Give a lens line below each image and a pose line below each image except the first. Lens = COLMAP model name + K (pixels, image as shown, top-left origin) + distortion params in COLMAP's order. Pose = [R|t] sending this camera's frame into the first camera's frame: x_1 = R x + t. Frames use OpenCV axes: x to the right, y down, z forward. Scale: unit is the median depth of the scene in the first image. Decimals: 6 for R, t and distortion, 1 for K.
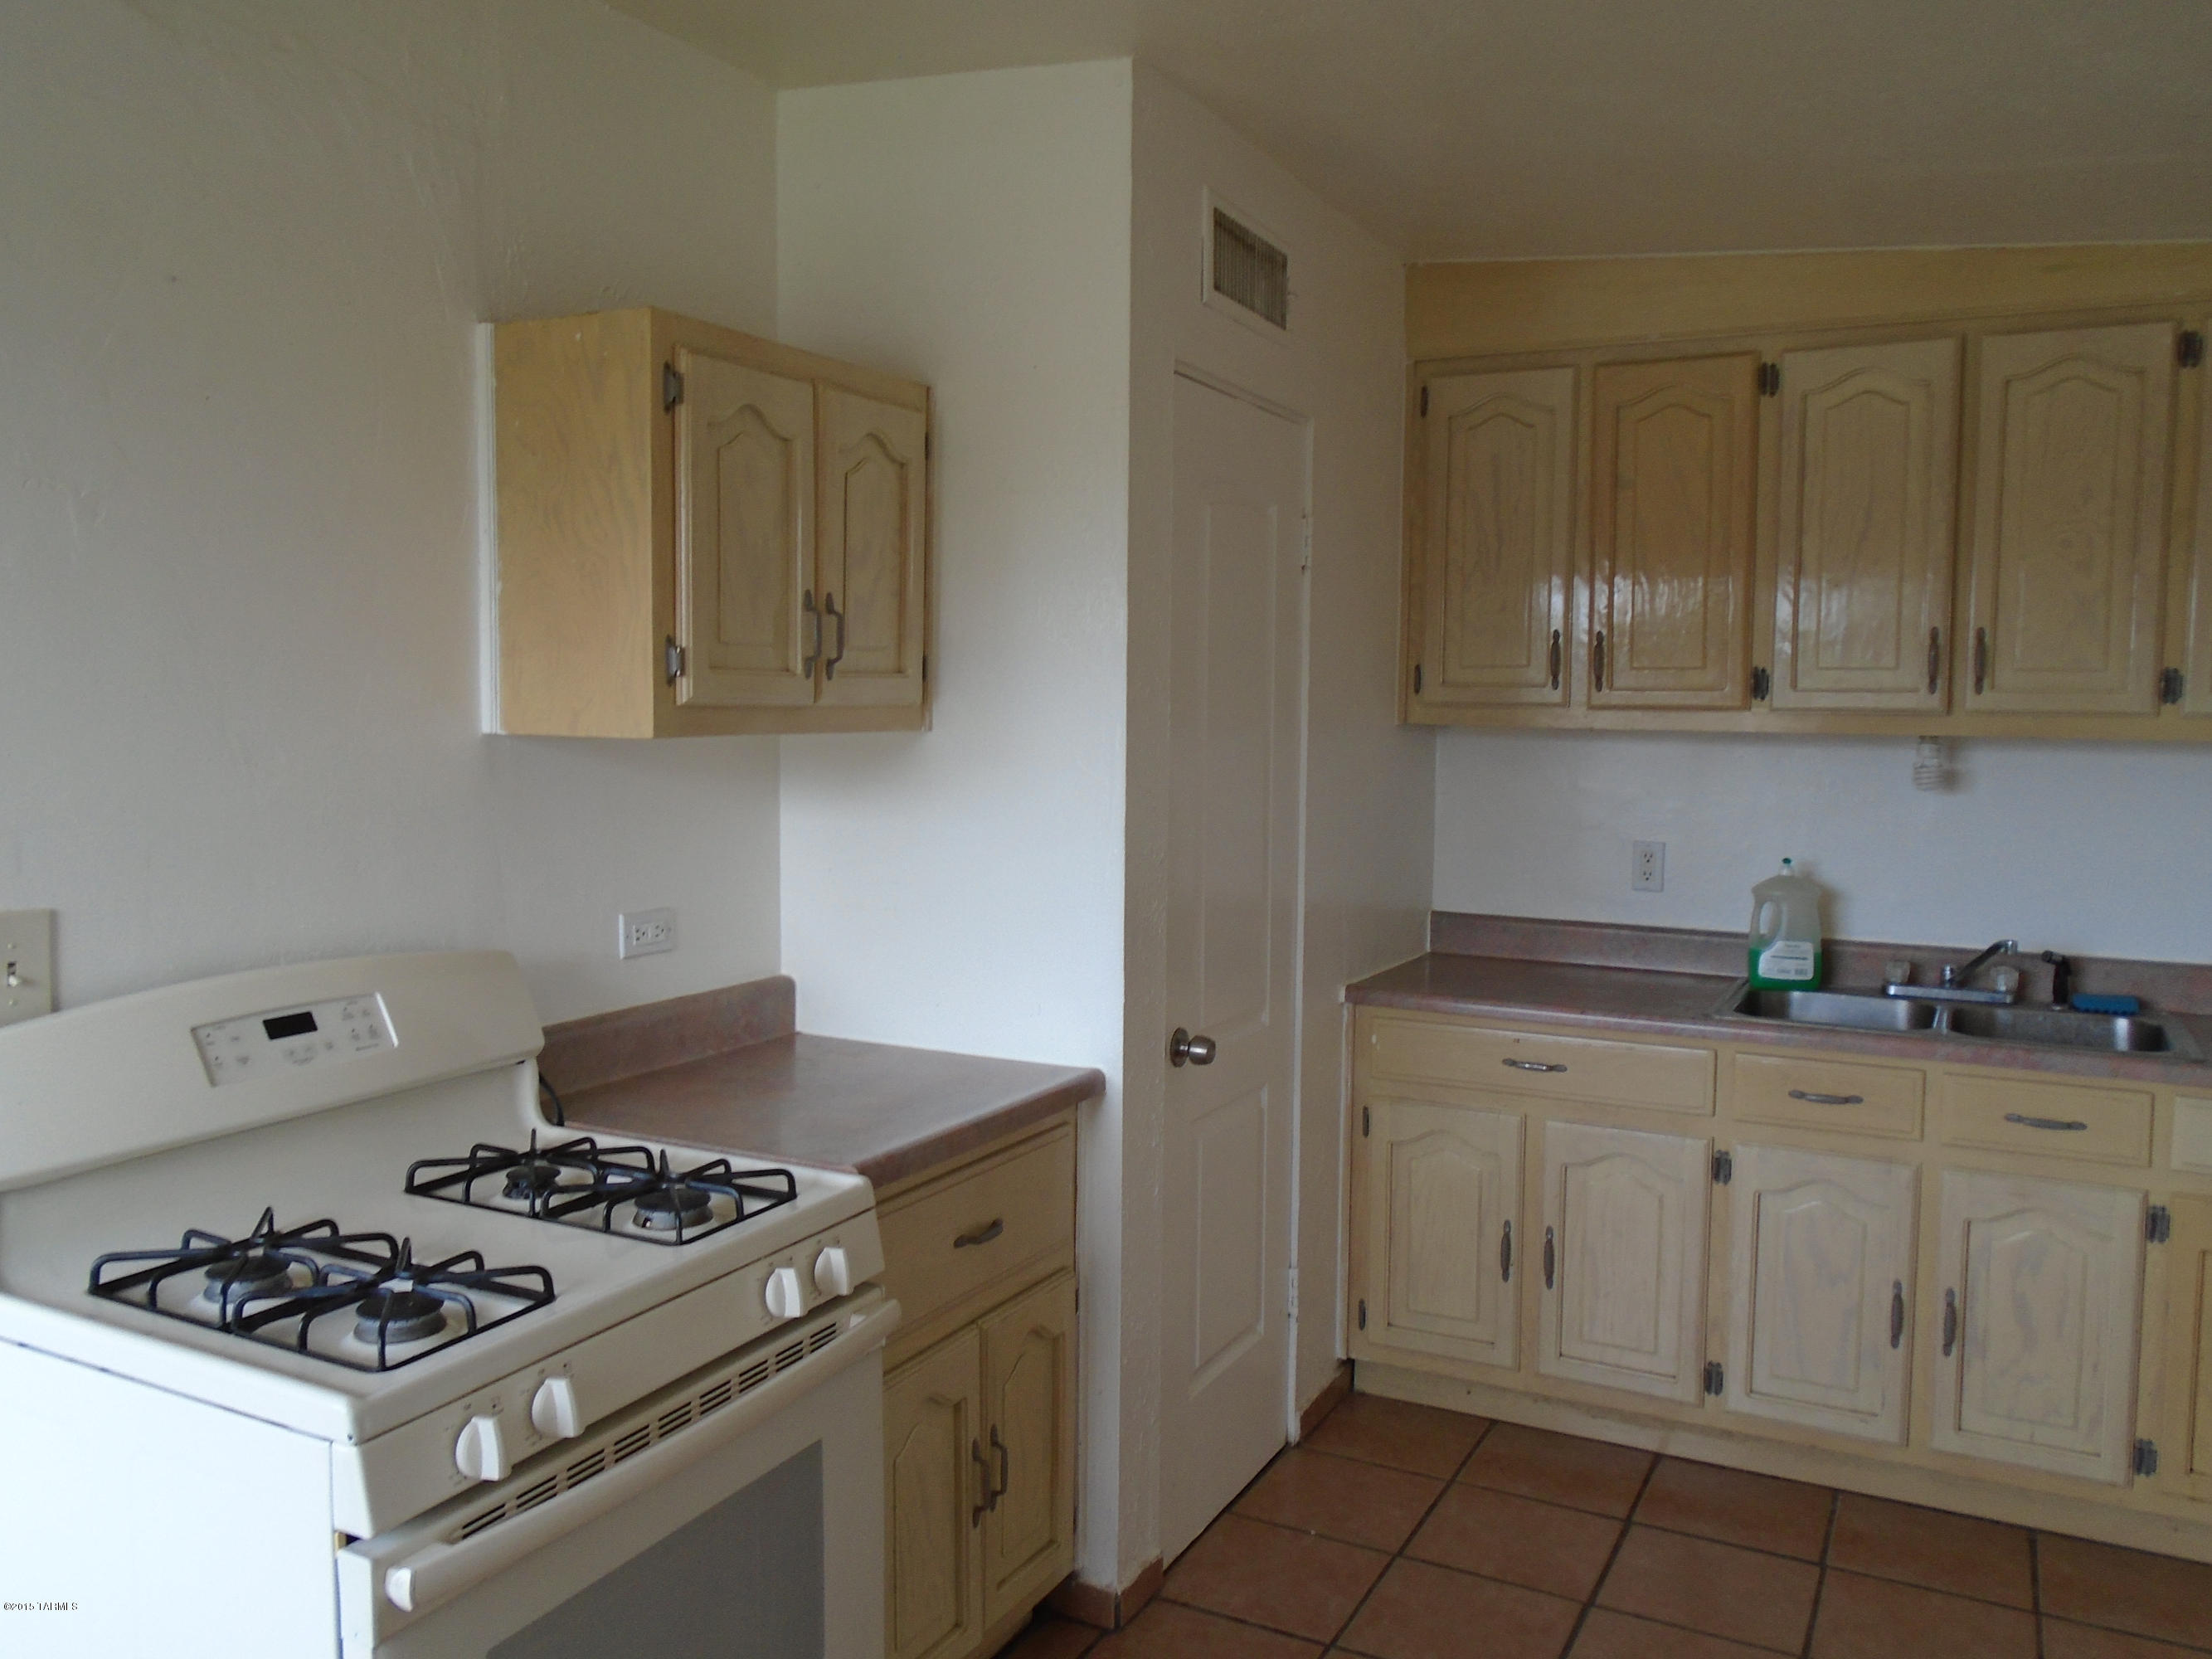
lens RADIAL K [[1735.3, 0, 1112.1], [0, 1735.3, 823.6], [0, 0, 1]] dist [0.002510, -0.000236]
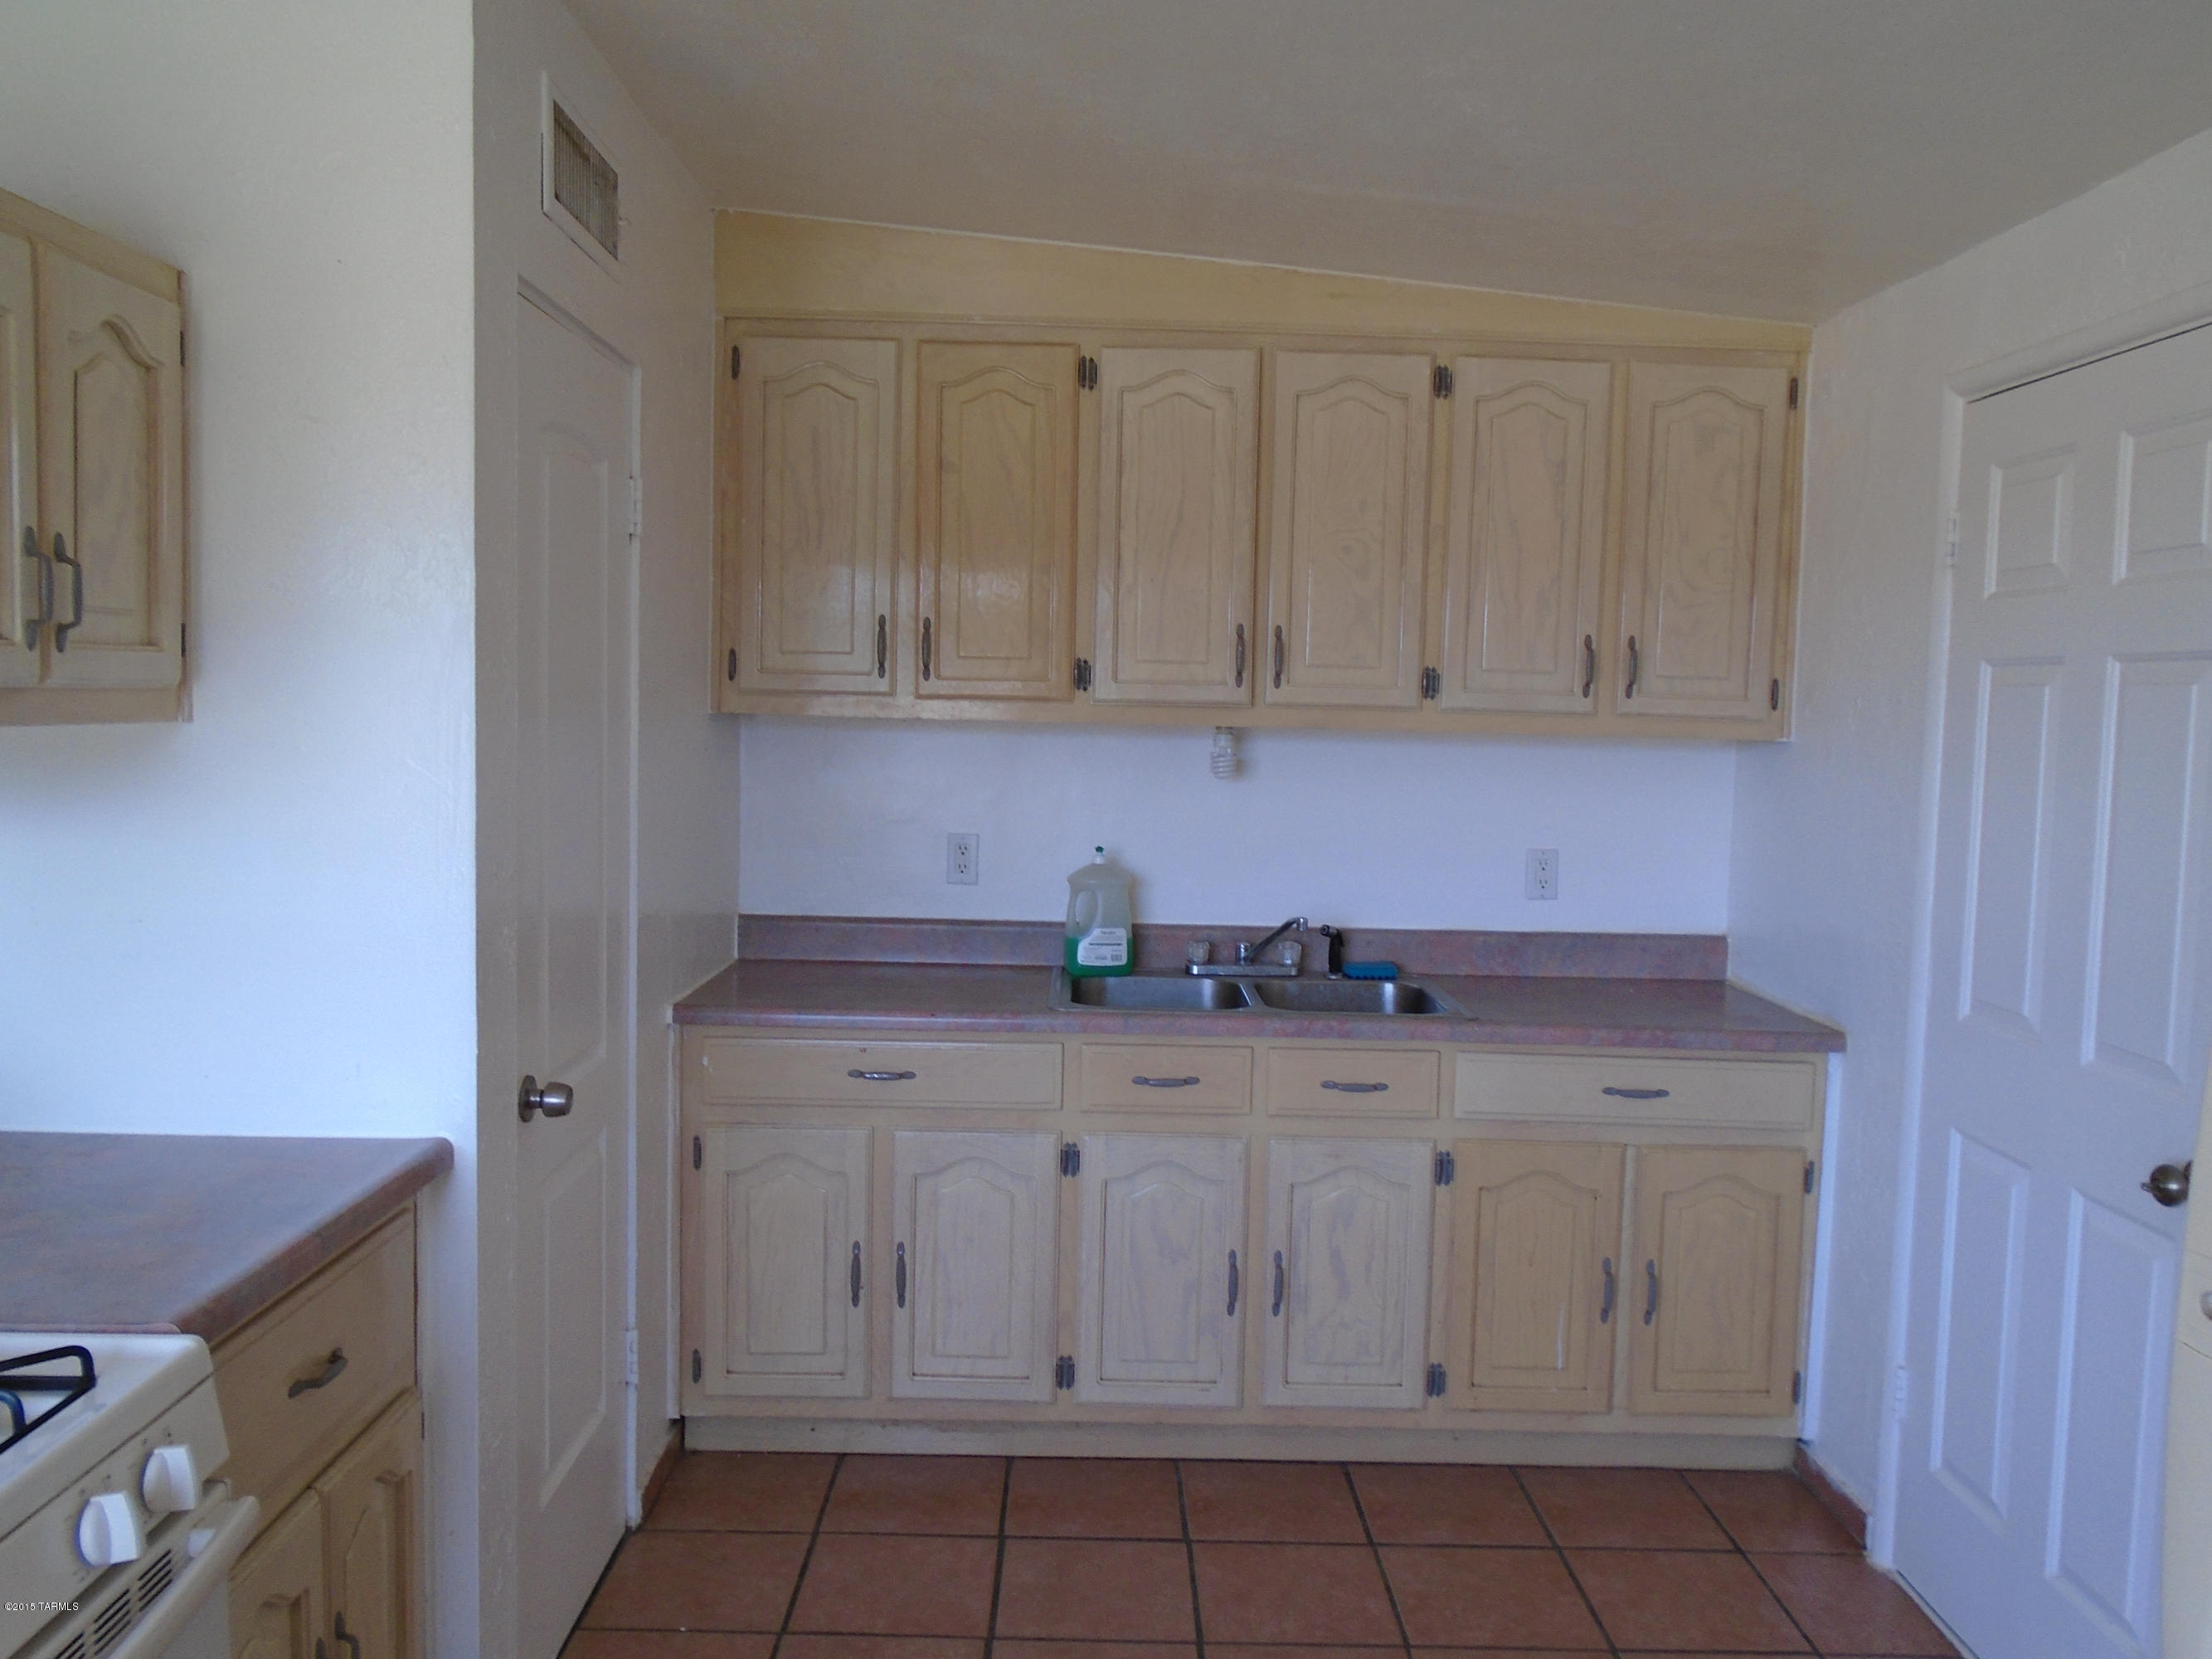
lens RADIAL K [[1726.1, 0, 1110.6], [0, 1726.1, 816.9], [0, 0, 1]] dist [0.002996, -0.002402]
pose [[0.884644, -0.023485, 0.465675, -0.086640], [0.021395, 0.999723, 0.009774, -0.008417], [-0.465775, 0.001317, 0.884902, 0.114159]]
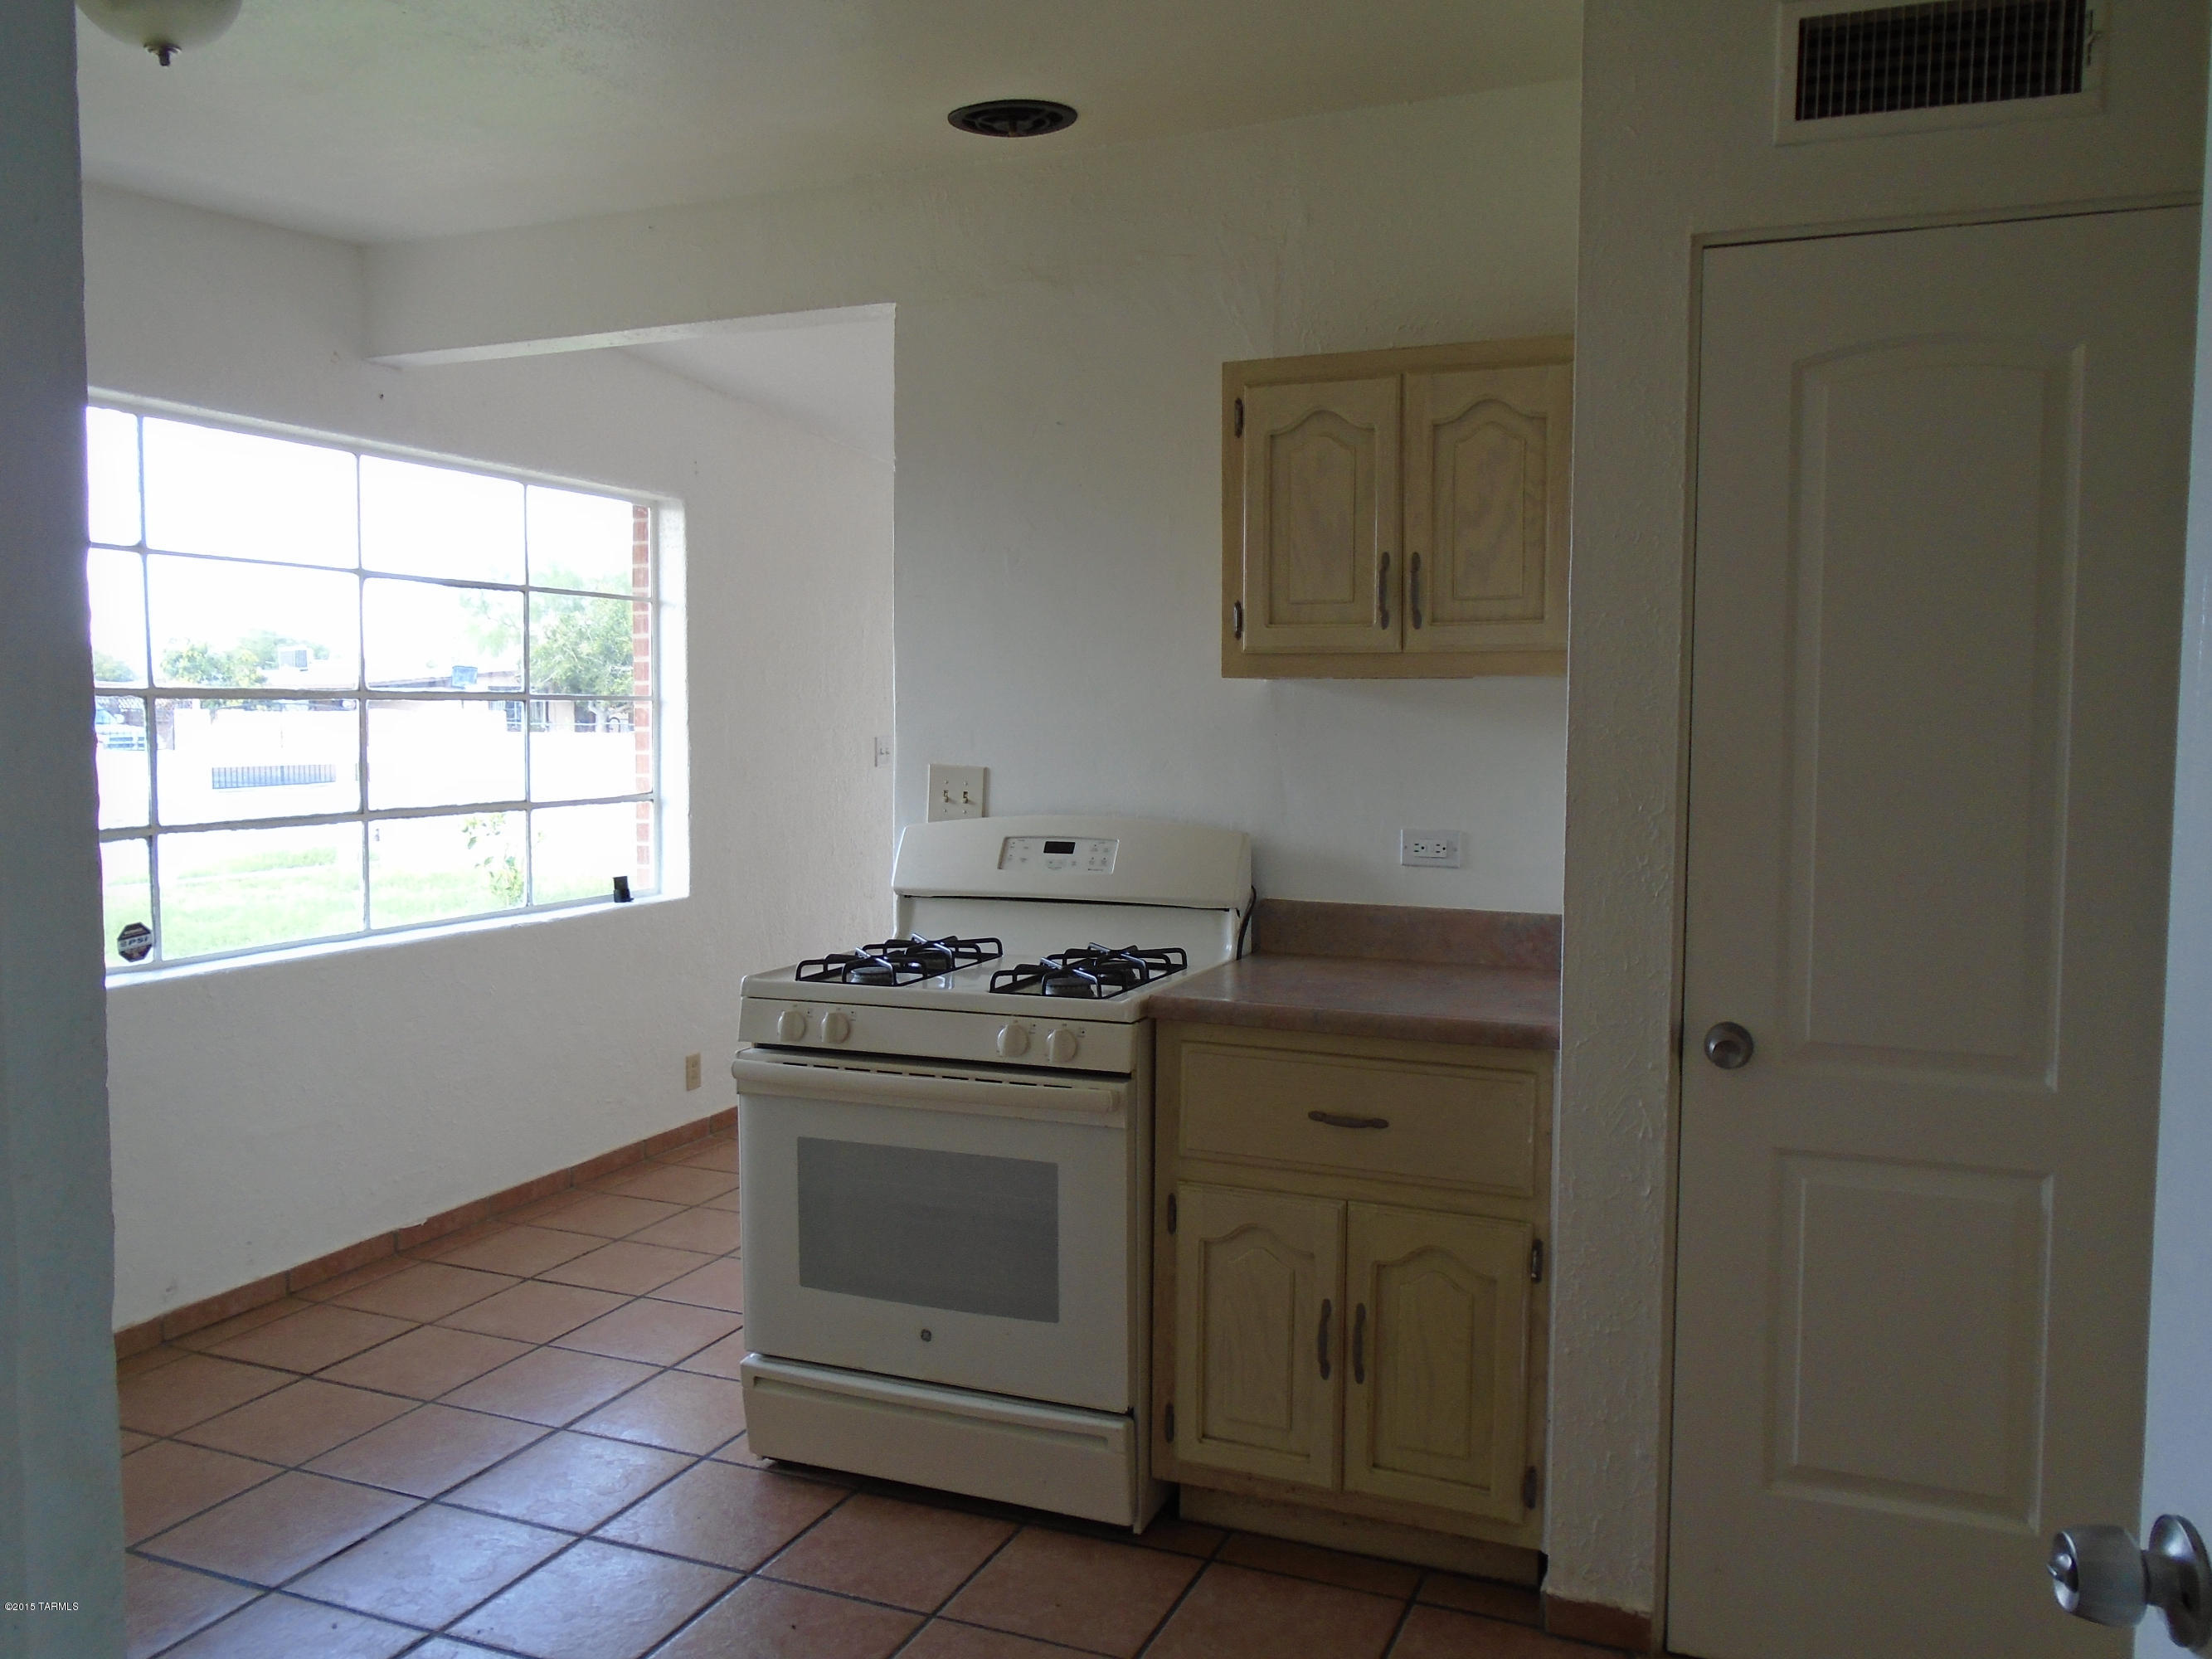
lens RADIAL K [[1712.6, 0, 1106.0], [0, 1712.6, 829.5], [0, 0, 1]] dist [0.002134, 0.000603]
pose [[0.074980, 0.054790, -0.995679, 0.737006], [-0.078510, 0.995714, 0.048880, 0.007666], [0.994090, 0.074506, 0.078960, 0.555677]]
